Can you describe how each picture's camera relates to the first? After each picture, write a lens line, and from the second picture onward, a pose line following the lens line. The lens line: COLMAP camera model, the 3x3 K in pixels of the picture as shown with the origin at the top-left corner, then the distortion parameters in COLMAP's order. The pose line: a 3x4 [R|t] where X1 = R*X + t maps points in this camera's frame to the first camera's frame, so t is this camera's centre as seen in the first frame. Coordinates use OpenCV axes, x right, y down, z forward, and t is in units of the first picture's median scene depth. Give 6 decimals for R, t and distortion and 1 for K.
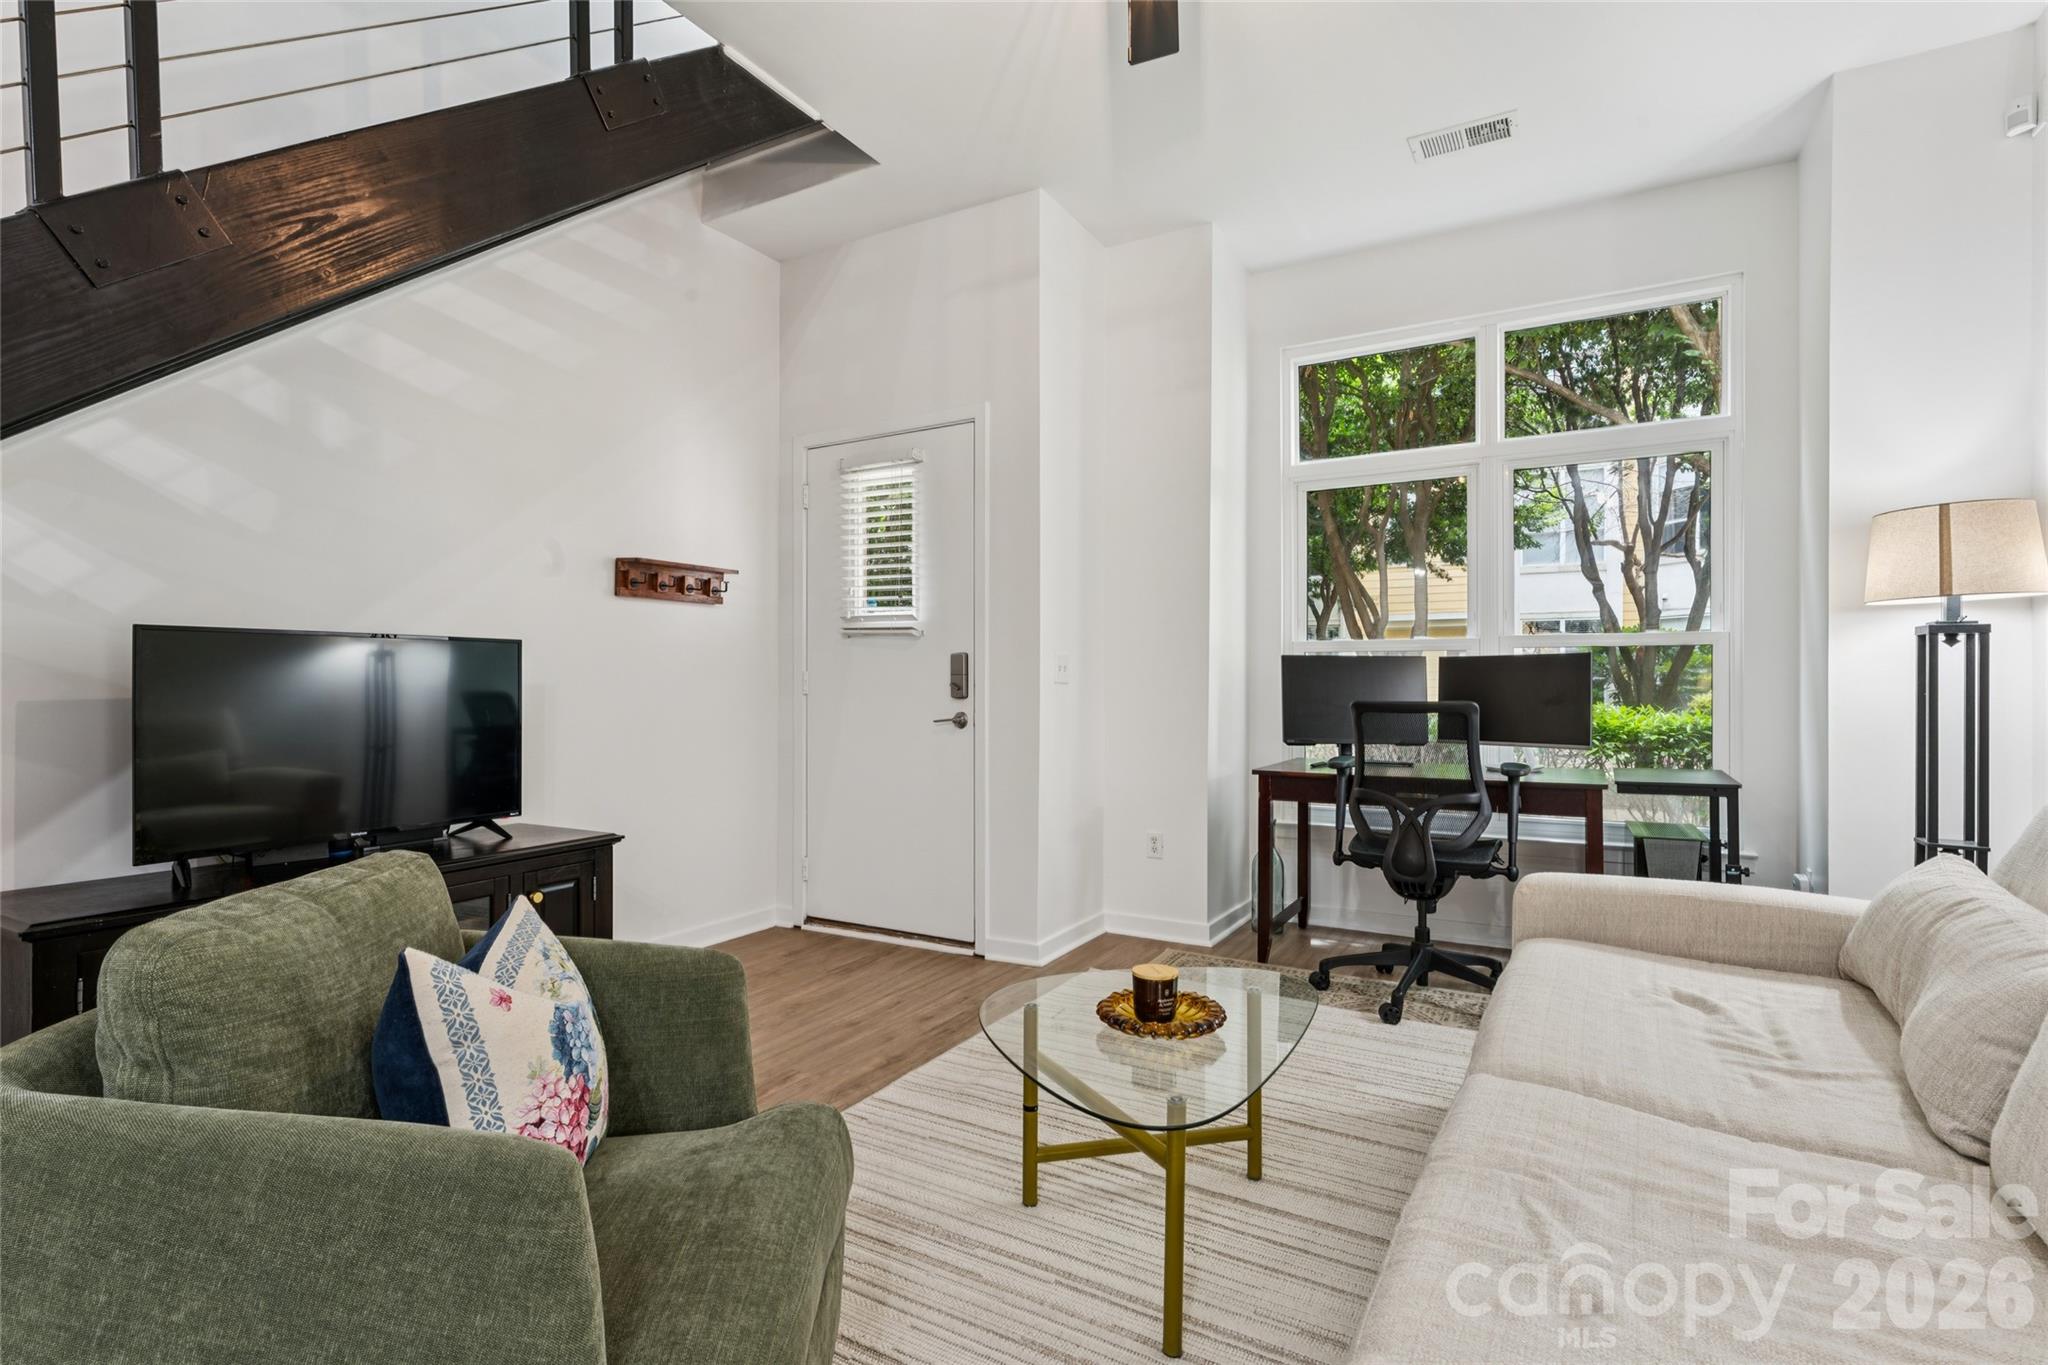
lens RADIAL K [[977.8, 0, 1023.8], [0, 977.8, 682.8], [0, 0, 1]] dist [-0.000068, 0.000928]
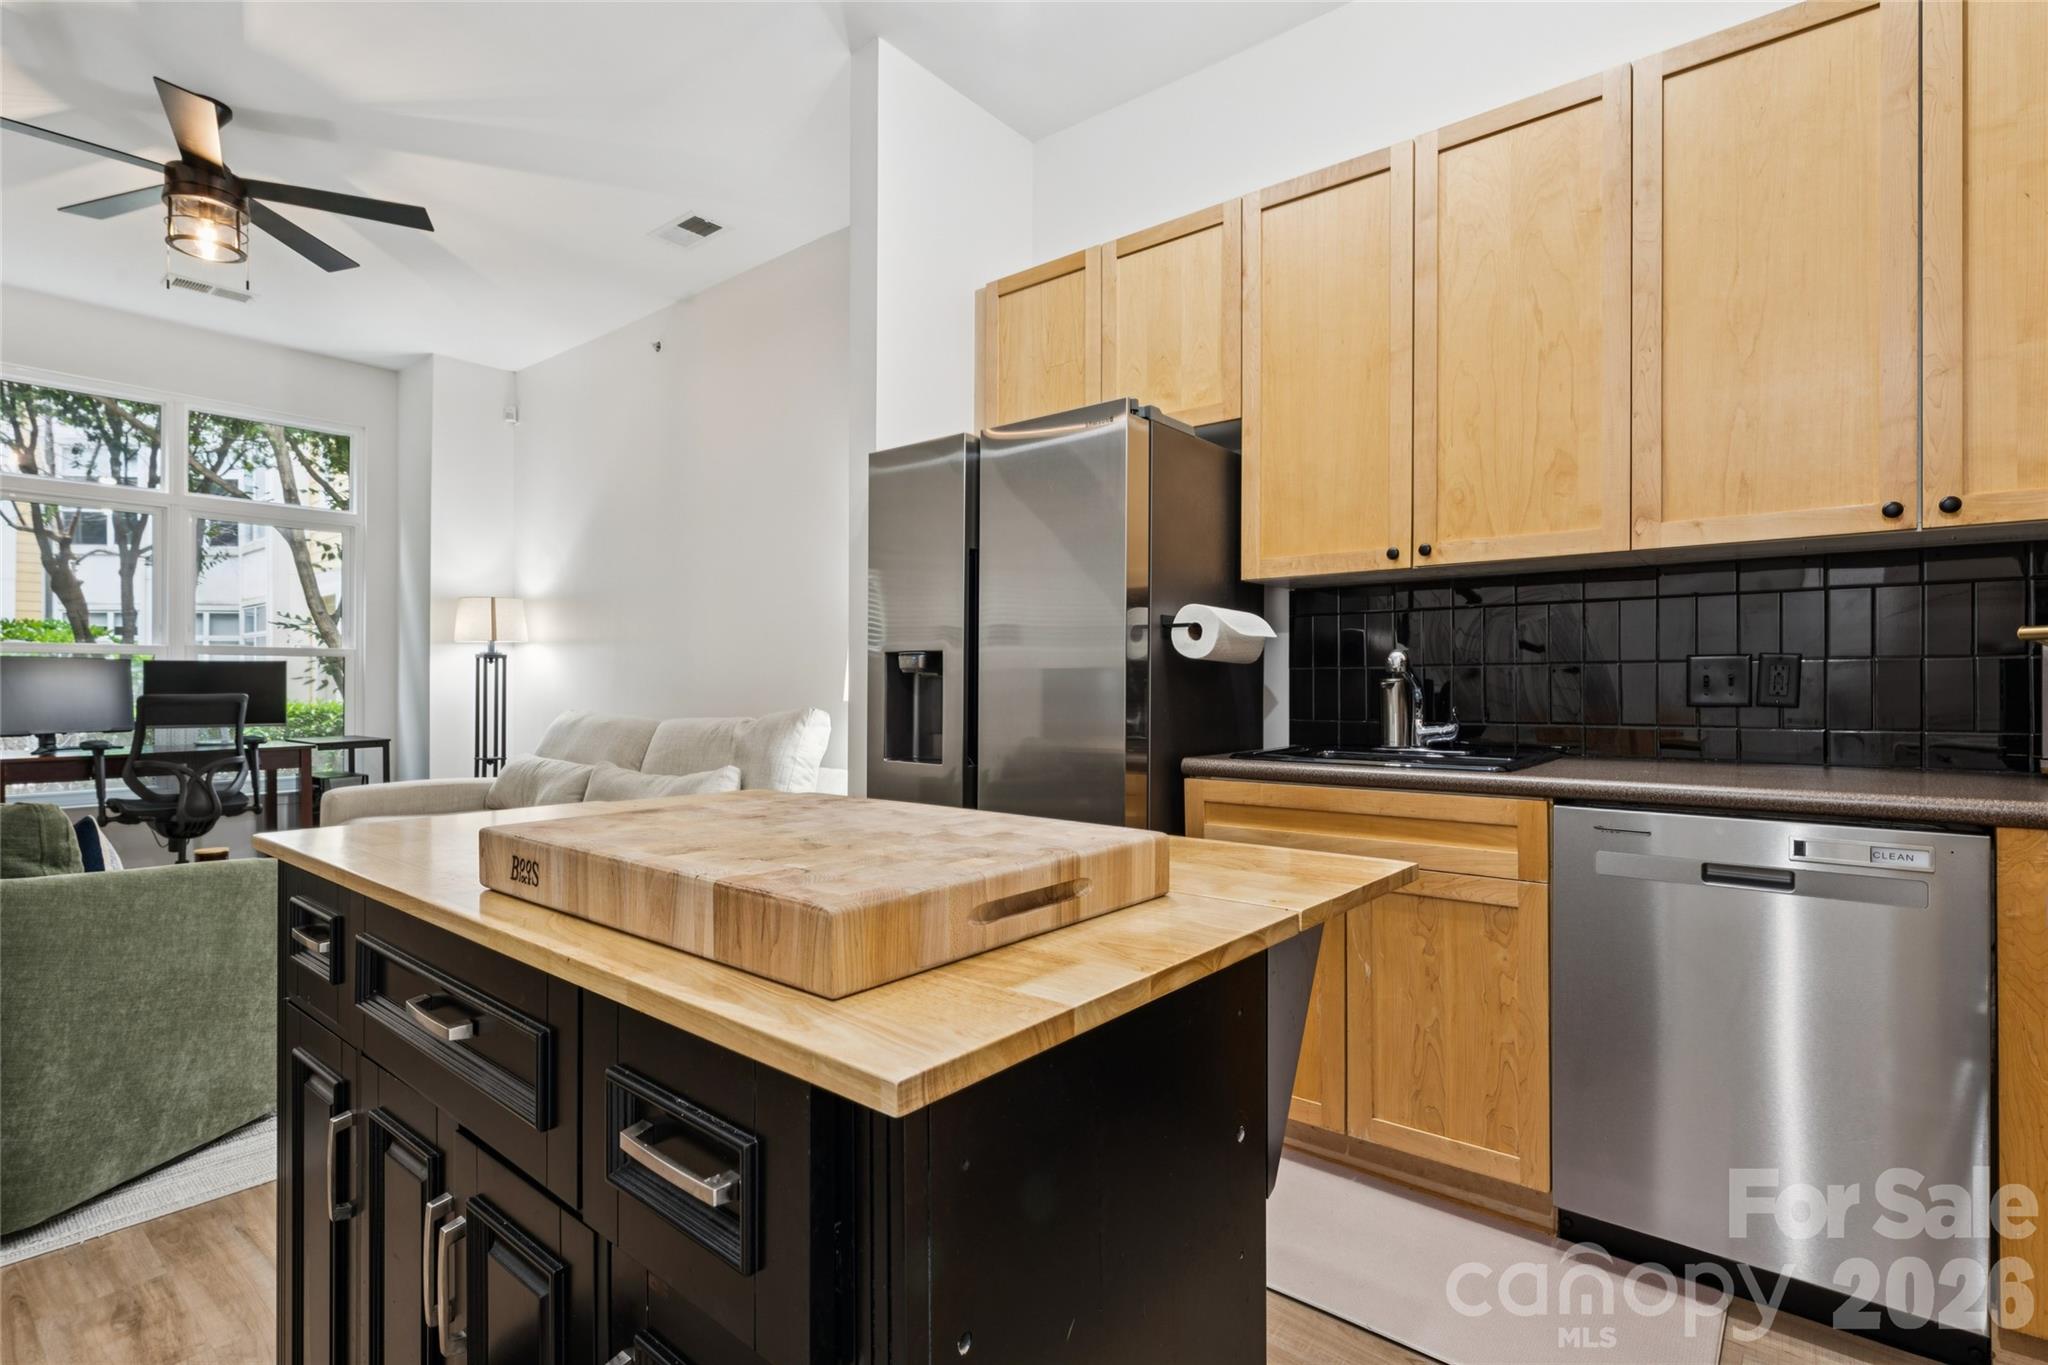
lens RADIAL K [[977.8, 0, 1022.0], [0, 977.8, 676.7], [0, 0, 1]] dist [-0.000068, 0.000928]
pose [[0.169771, 0.007000, 0.985459, -0.641062], [-0.000743, 0.999975, -0.006976, 0.002261], [-0.985483, 0.000452, 0.169772, -0.329858]]
